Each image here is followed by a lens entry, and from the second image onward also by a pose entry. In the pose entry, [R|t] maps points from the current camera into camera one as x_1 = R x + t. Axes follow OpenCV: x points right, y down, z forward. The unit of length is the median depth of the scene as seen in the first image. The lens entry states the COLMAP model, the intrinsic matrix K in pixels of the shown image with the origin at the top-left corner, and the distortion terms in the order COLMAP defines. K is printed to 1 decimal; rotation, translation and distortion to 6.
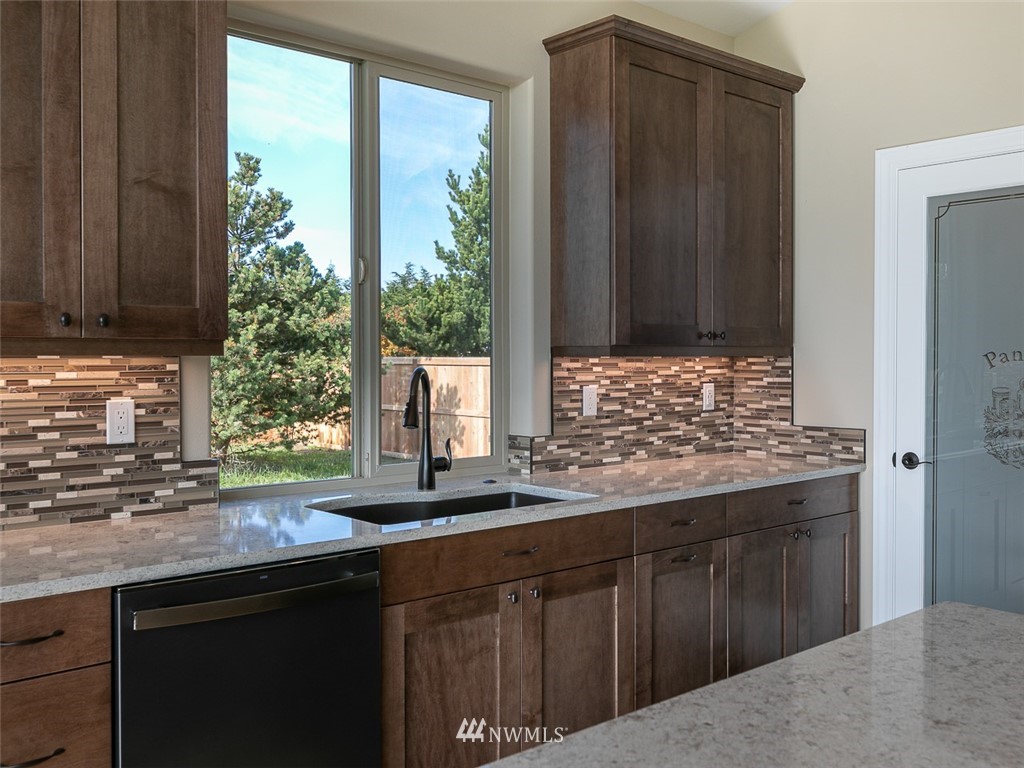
lens RADIAL K [[1004.6, 0, 565.4], [0, 1004.6, 367.7], [0, 0, 1]] dist [-0.001412, 0.000000]
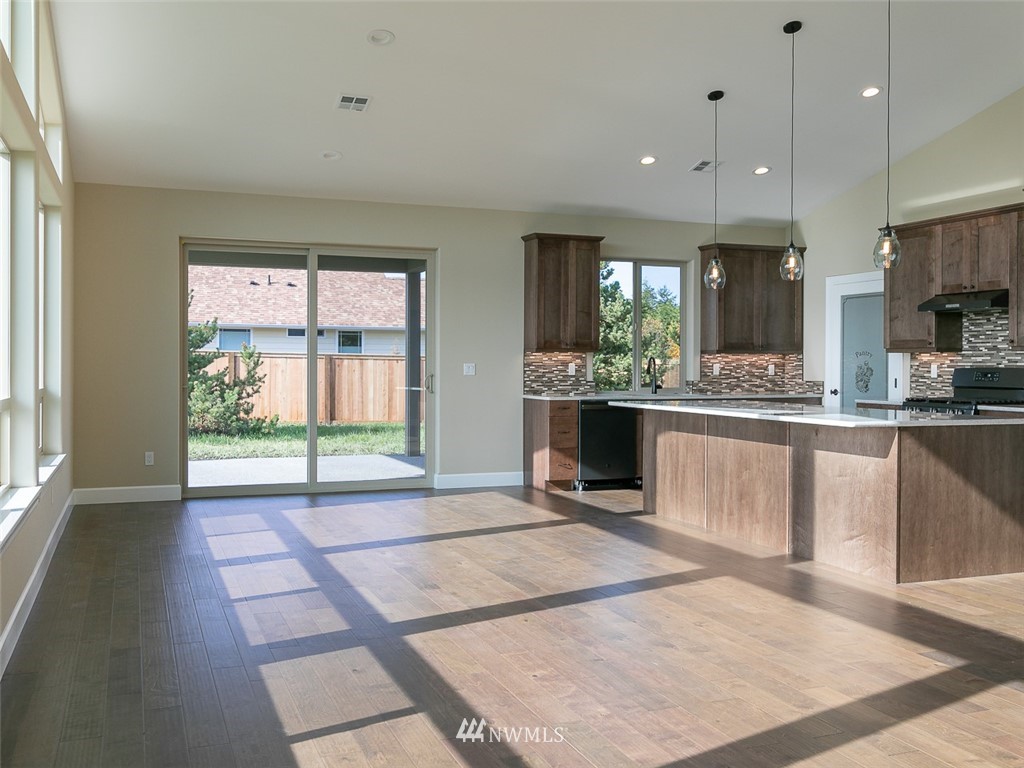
lens RADIAL K [[1004.6, 0, 483.0], [0, 1004.6, 365.3], [0, 0, 1]] dist [-0.001412, 0.000000]
pose [[0.924923, 0.004122, -0.380131, 0.520684], [-0.007299, 0.999949, -0.006915, 0.048159], [0.380084, 0.009170, 0.924907, -1.979747]]
